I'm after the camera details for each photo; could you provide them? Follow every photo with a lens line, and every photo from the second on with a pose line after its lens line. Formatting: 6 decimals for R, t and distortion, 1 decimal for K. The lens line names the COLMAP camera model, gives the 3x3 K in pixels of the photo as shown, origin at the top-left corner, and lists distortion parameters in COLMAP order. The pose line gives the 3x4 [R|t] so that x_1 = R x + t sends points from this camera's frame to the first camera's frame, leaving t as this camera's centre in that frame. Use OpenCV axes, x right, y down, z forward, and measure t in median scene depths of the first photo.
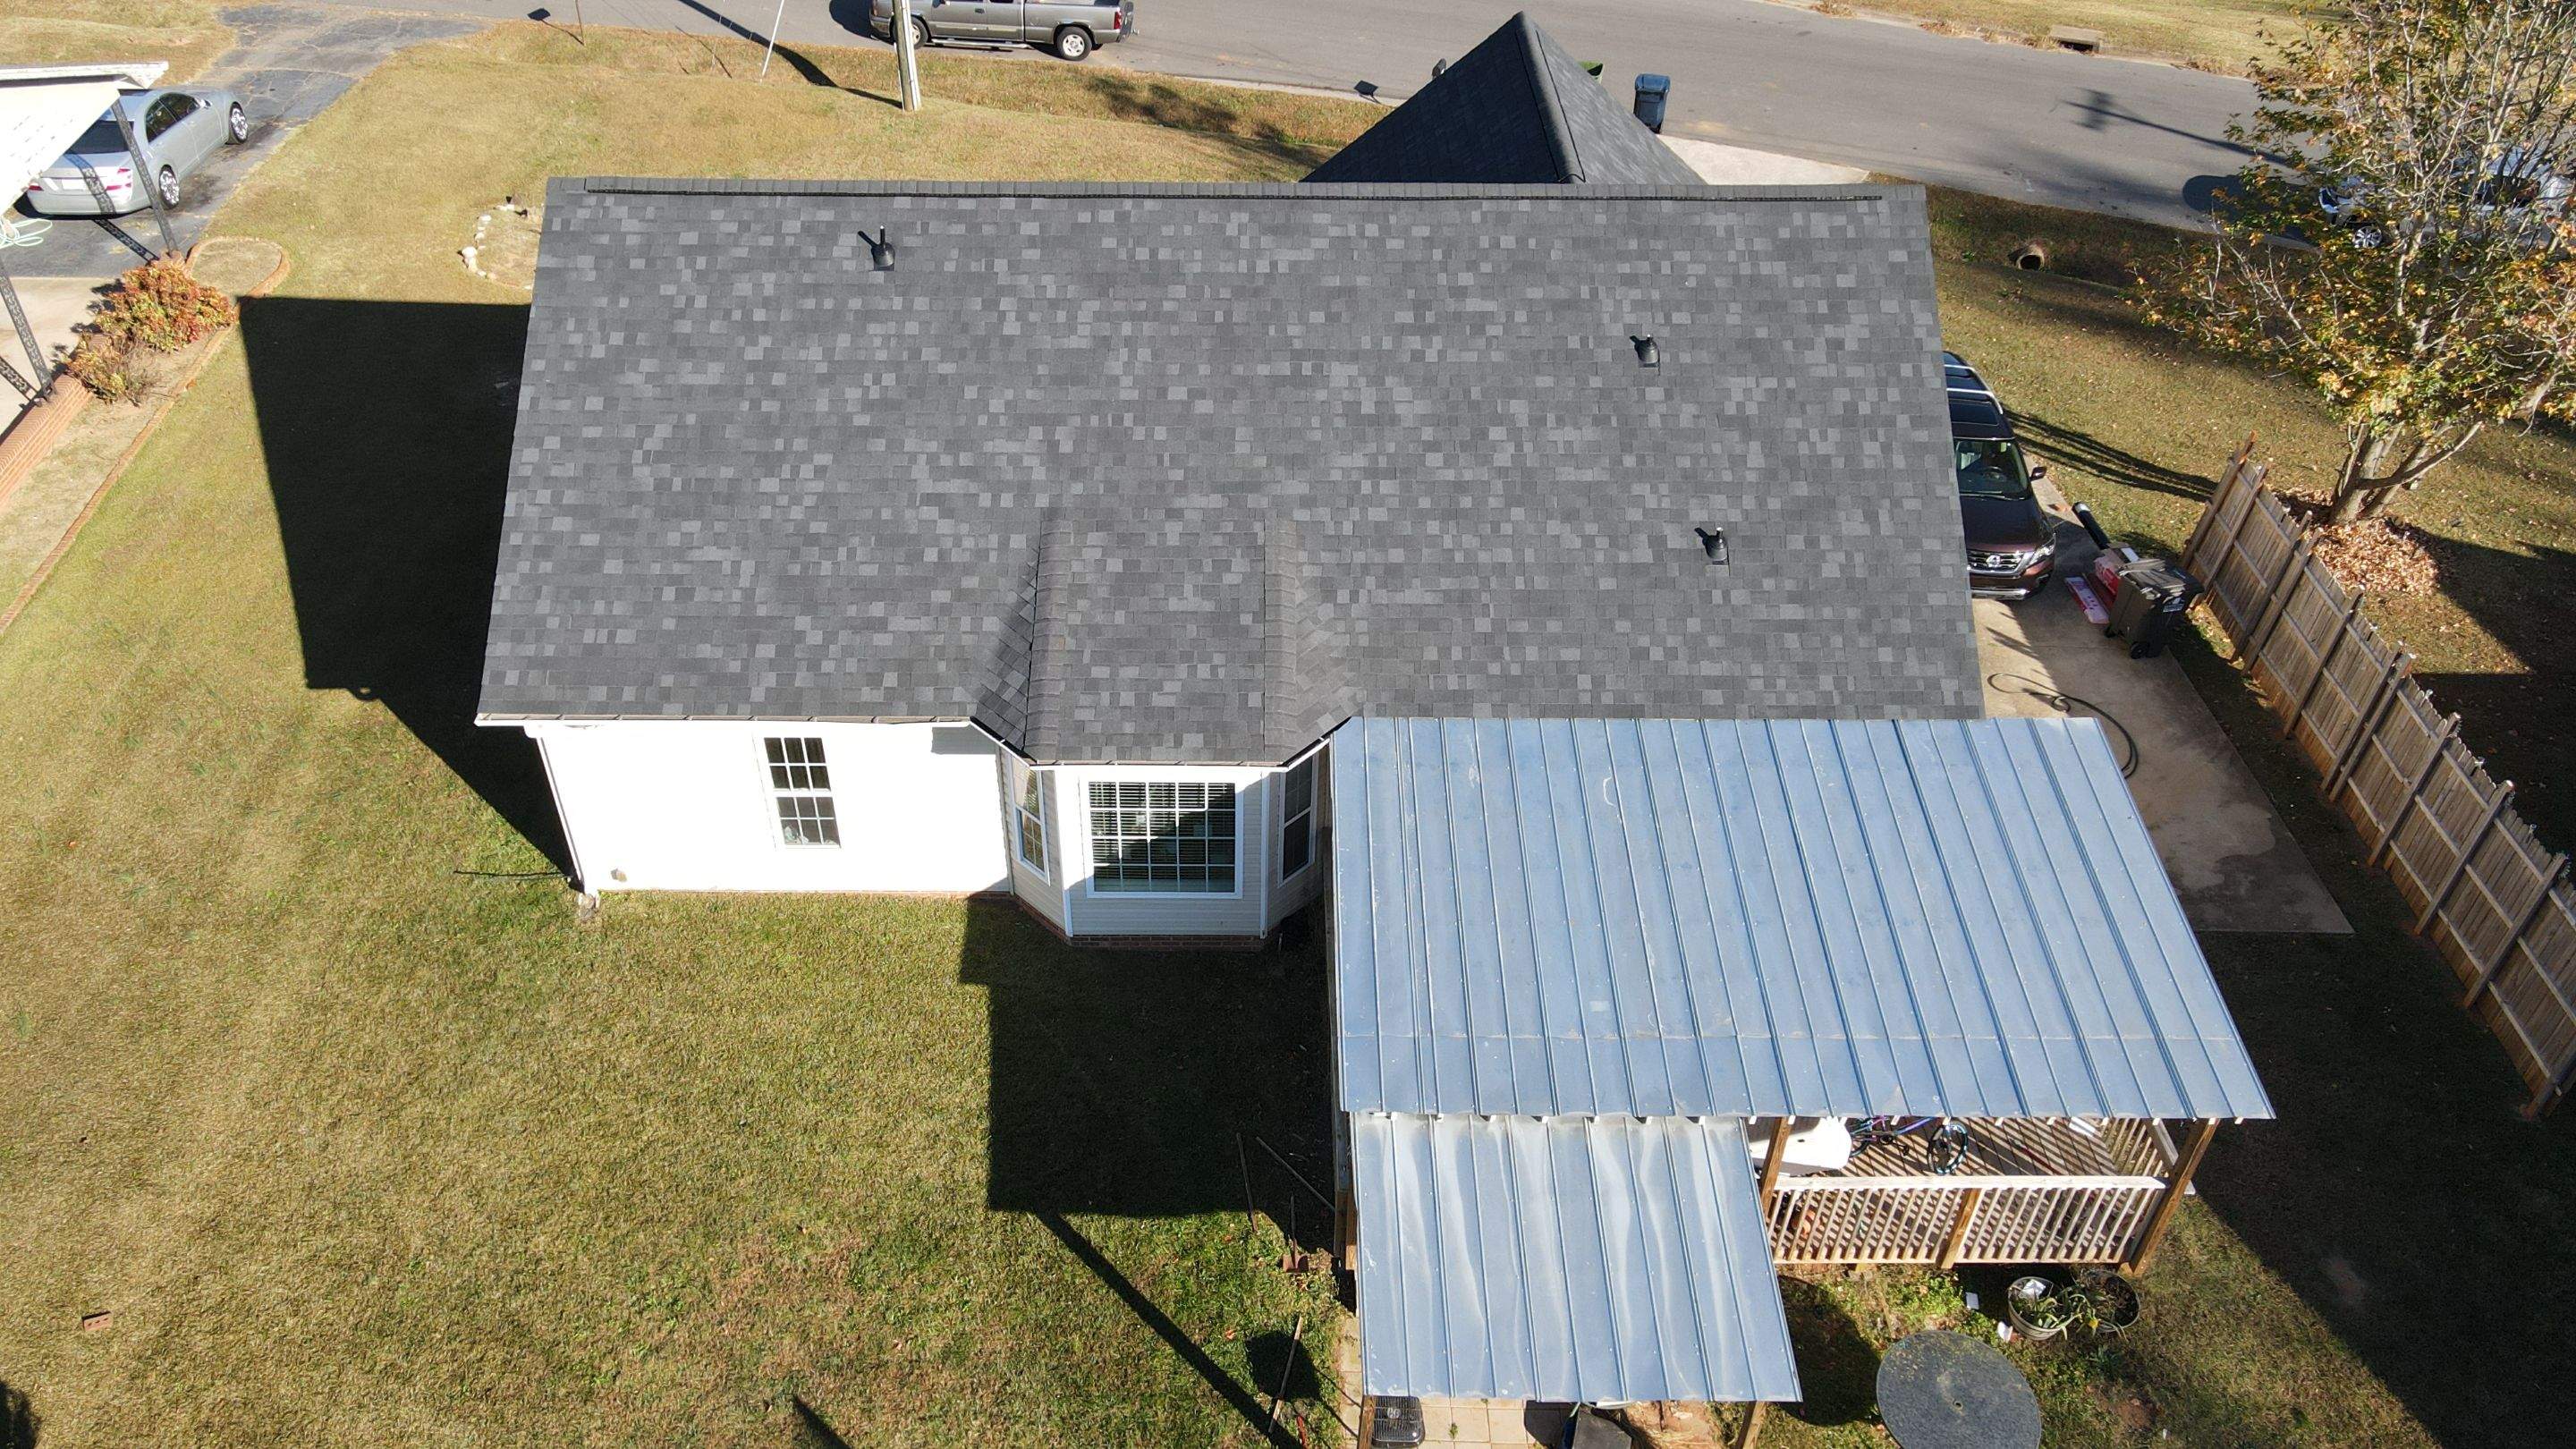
lens RADIAL K [[1889.9, 0, 1246.9], [0, 1889.9, 696.1], [0, 0, 1]] dist [0.010922, 0.017259]
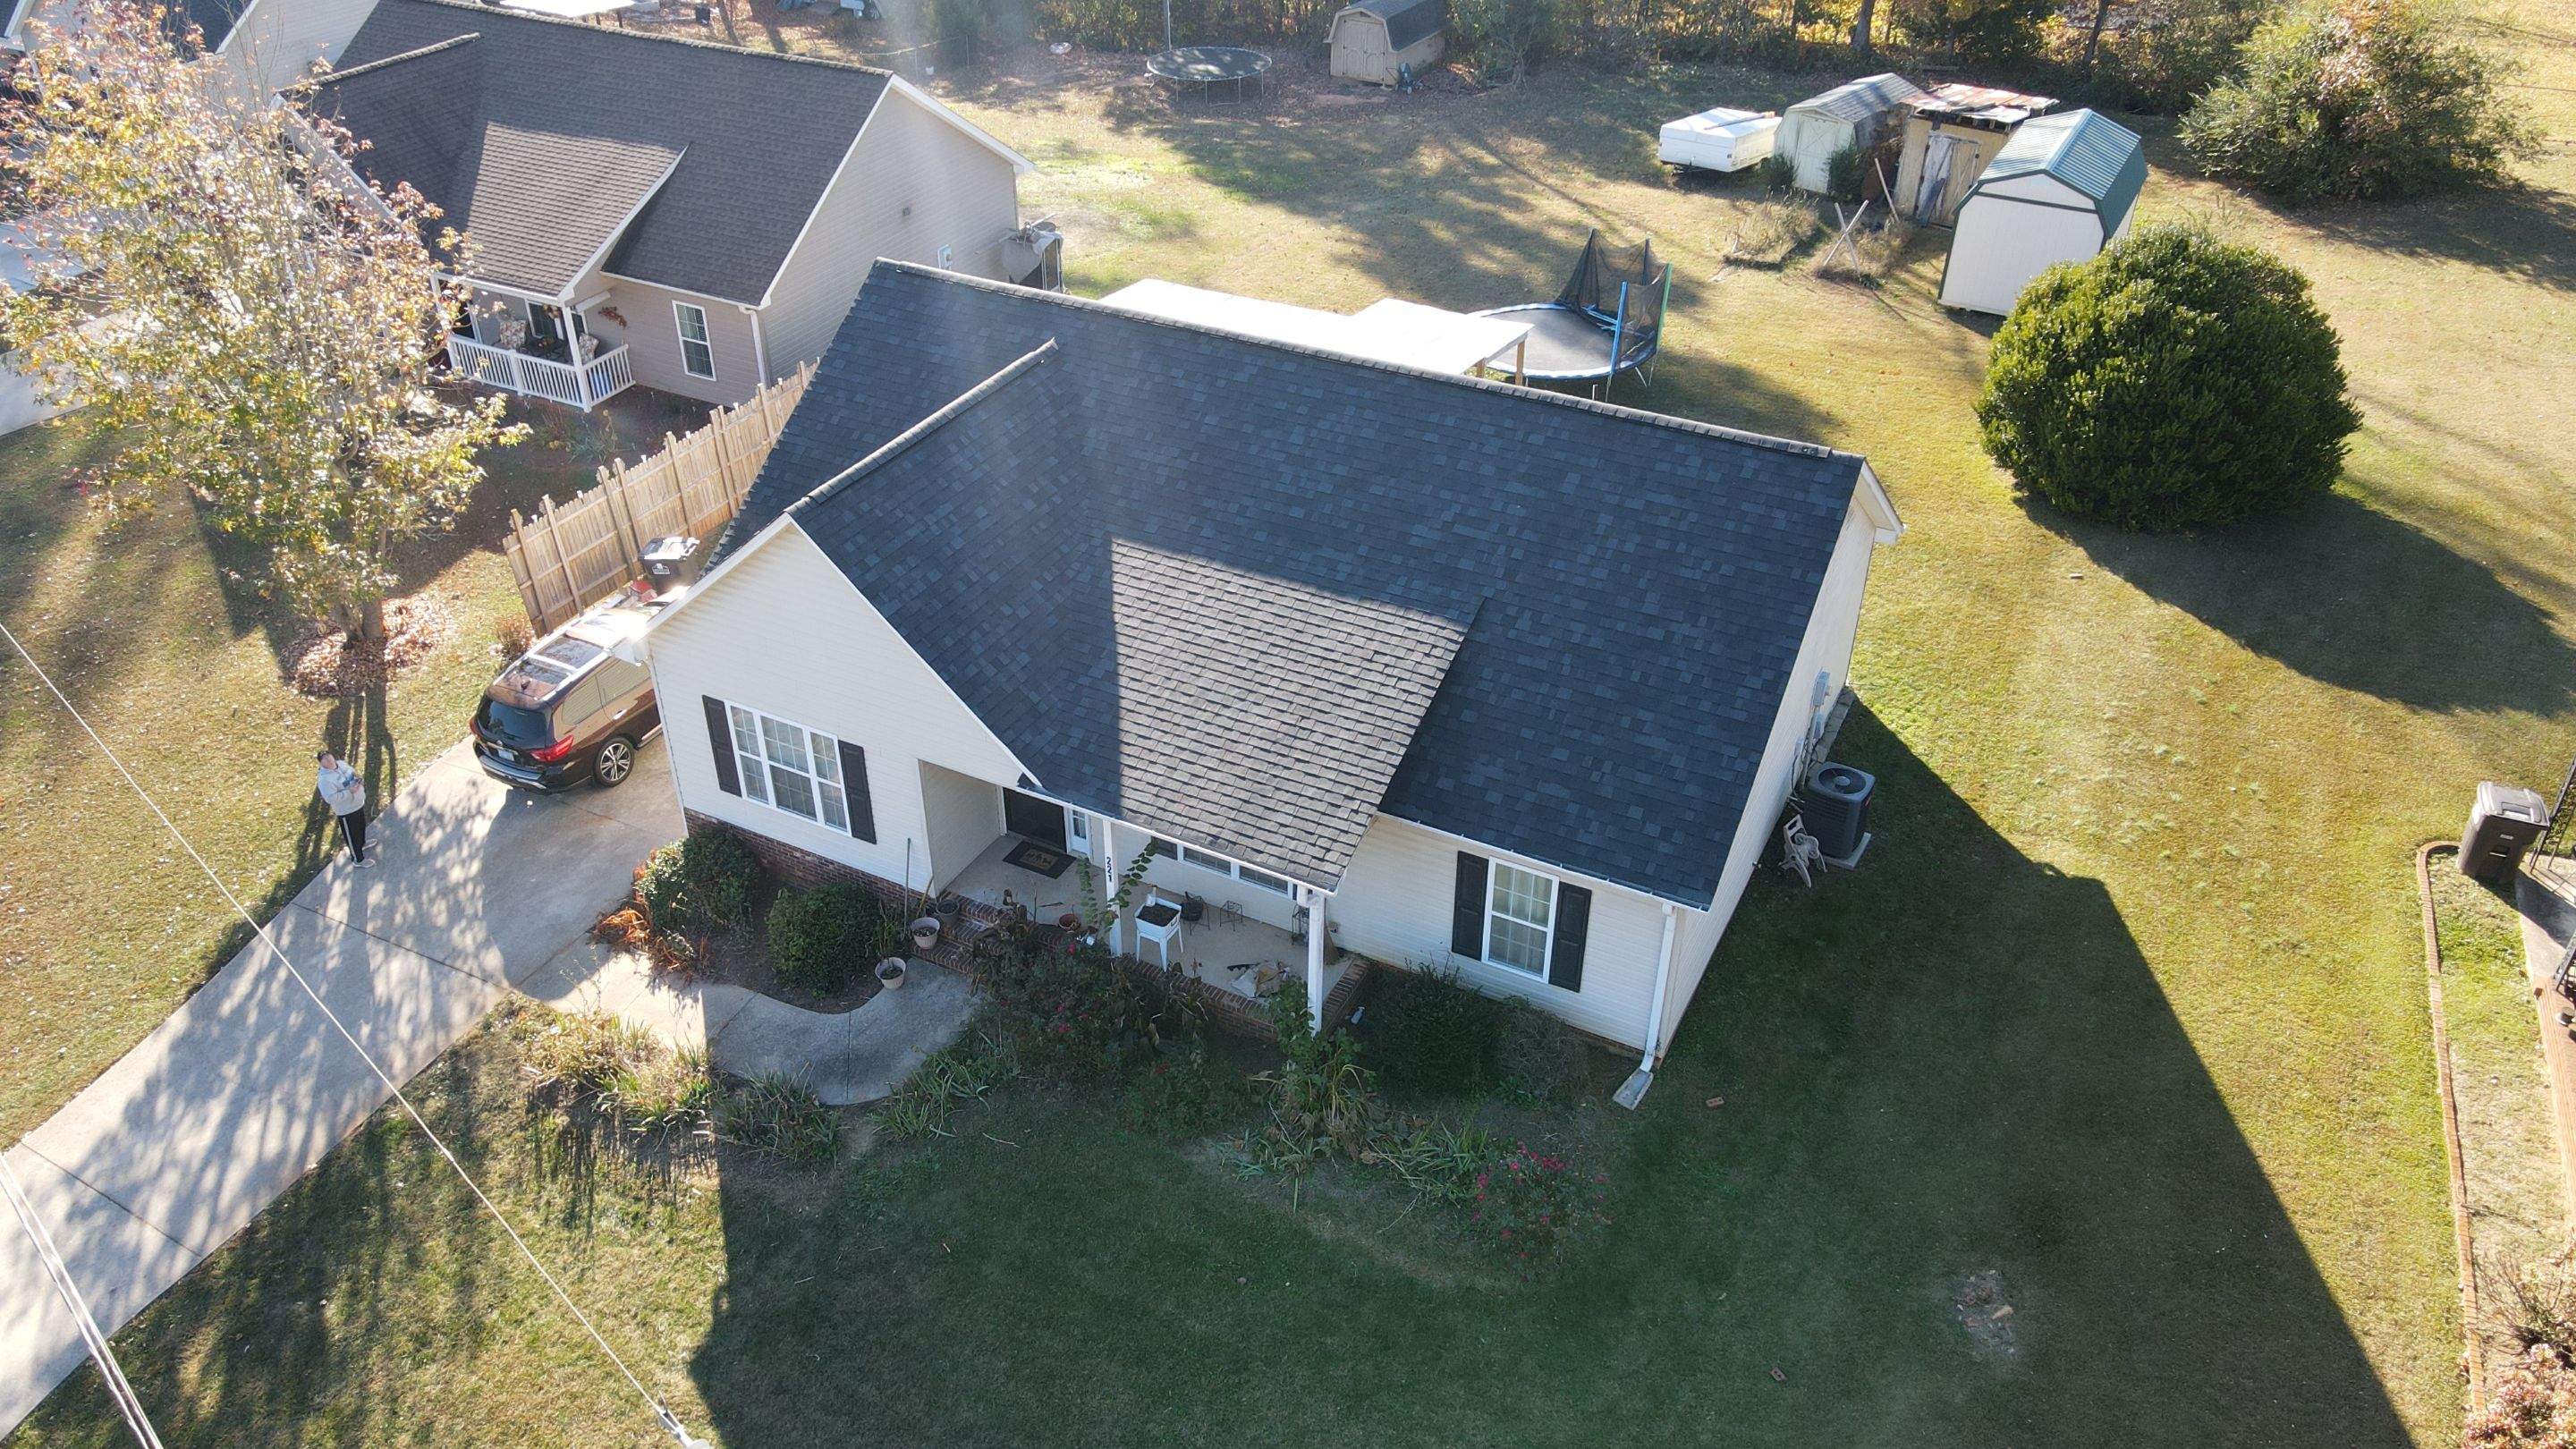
lens RADIAL K [[1889.9, 0, 1260.7], [0, 1889.9, 717.5], [0, 0, 1]] dist [0.010922, 0.017259]
pose [[-0.884697, -0.263858, 0.384305, -0.552869], [0.287675, 0.339677, 0.895468, -1.402523], [-0.366816, 0.902772, -0.224606, 1.608725]]
